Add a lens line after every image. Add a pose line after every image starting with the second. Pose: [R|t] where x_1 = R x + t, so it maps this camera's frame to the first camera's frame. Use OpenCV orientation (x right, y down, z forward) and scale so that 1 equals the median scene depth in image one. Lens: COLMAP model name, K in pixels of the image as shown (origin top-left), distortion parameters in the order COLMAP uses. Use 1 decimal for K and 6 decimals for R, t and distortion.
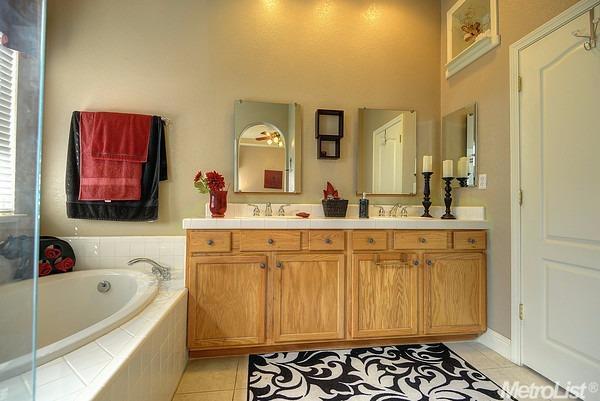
lens RADIAL K [[284.6, 0, 304.0], [0, 284.6, 201.0], [0, 0, 1]] dist [0.000374, -0.000901]
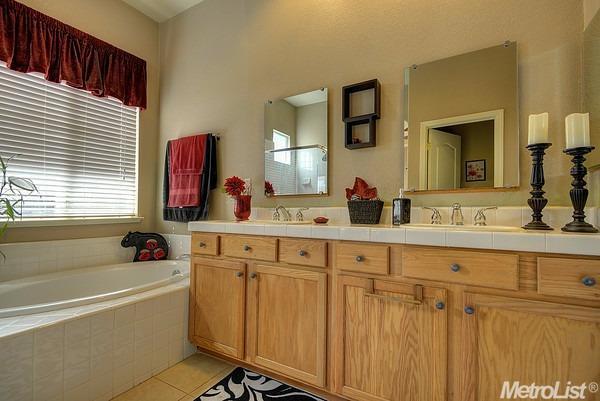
lens RADIAL K [[284.6, 0, 300.1], [0, 284.6, 203.9], [0, 0, 1]] dist [0.000374, -0.000901]
pose [[0.768905, -0.024650, -0.638888, 0.535663], [0.016295, 0.999687, -0.018960, 0.018391], [0.639155, 0.004167, 0.769066, 0.367682]]
